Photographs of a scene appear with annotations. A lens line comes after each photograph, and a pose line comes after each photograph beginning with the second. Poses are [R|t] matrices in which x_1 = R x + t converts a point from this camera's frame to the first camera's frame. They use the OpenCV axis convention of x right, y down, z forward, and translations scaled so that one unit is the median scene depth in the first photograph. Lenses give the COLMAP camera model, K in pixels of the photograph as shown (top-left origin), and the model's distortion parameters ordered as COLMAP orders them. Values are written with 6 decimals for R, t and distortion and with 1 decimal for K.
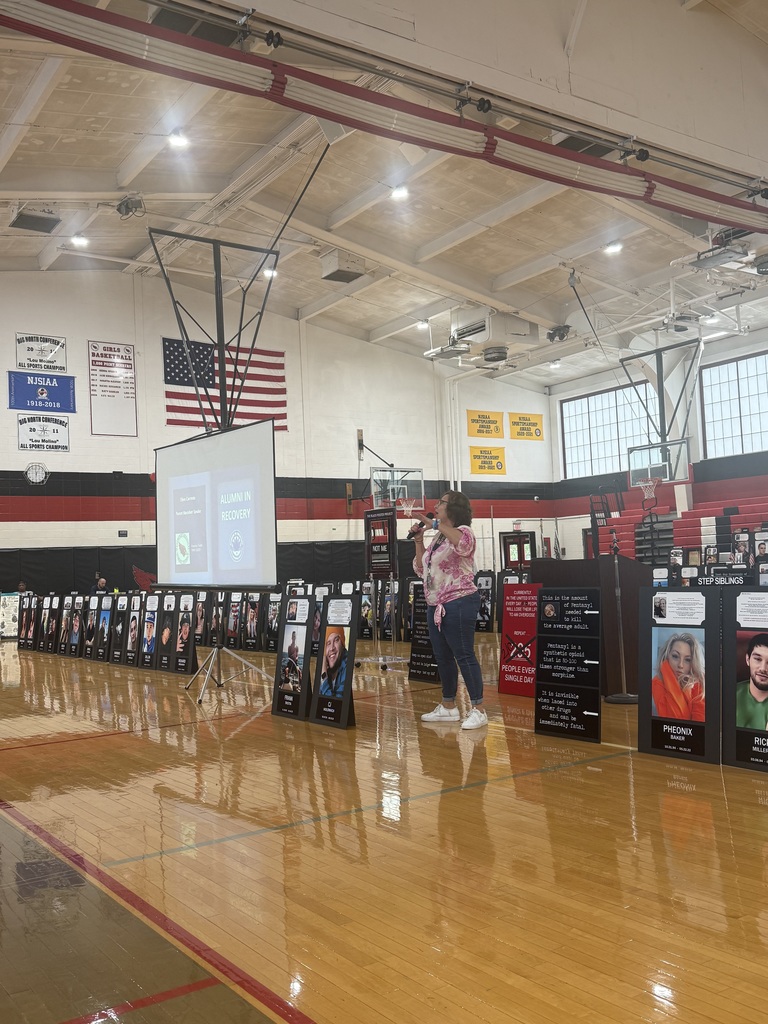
lens RADIAL K [[961.0, 0, 386.1], [0, 961.0, 519.2], [0, 0, 1]] dist [-0.081956, 0.000000]
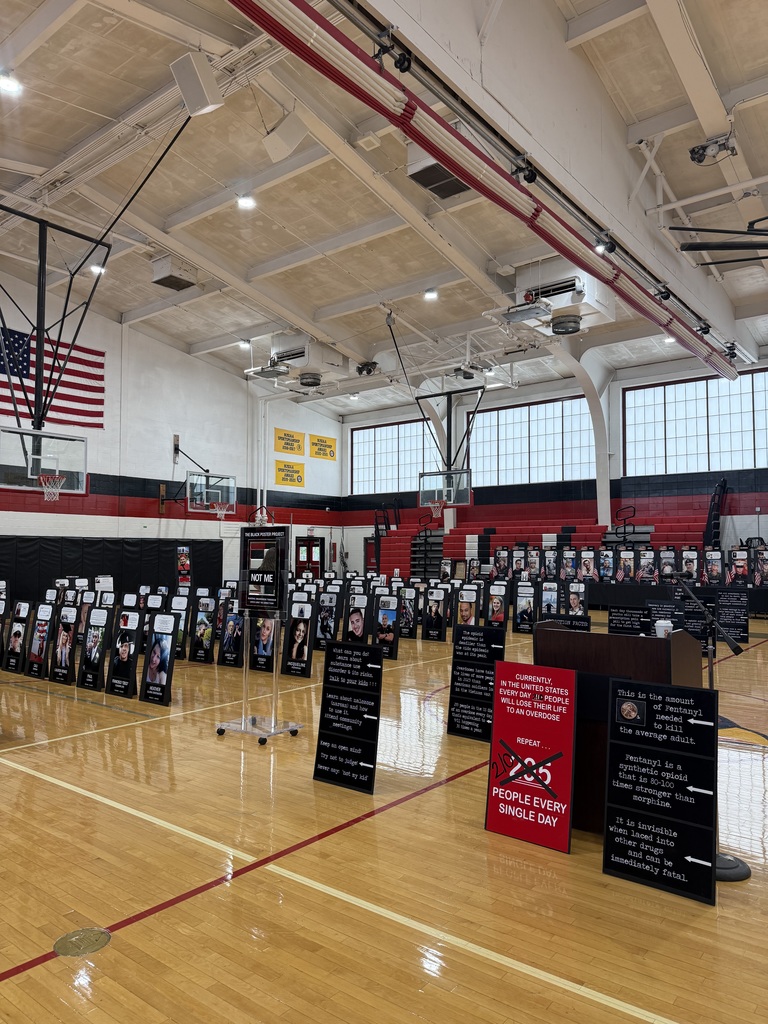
lens RADIAL K [[727.0, 0, 421.5], [0, 727.0, 528.8], [0, 0, 1]] dist [-0.004109, -0.056301]
pose [[0.944067, 0.060010, 0.324247, -0.028129], [-0.063324, 0.997993, -0.000332, -0.006285], [-0.323616, -0.020219, 0.945973, 0.155433]]
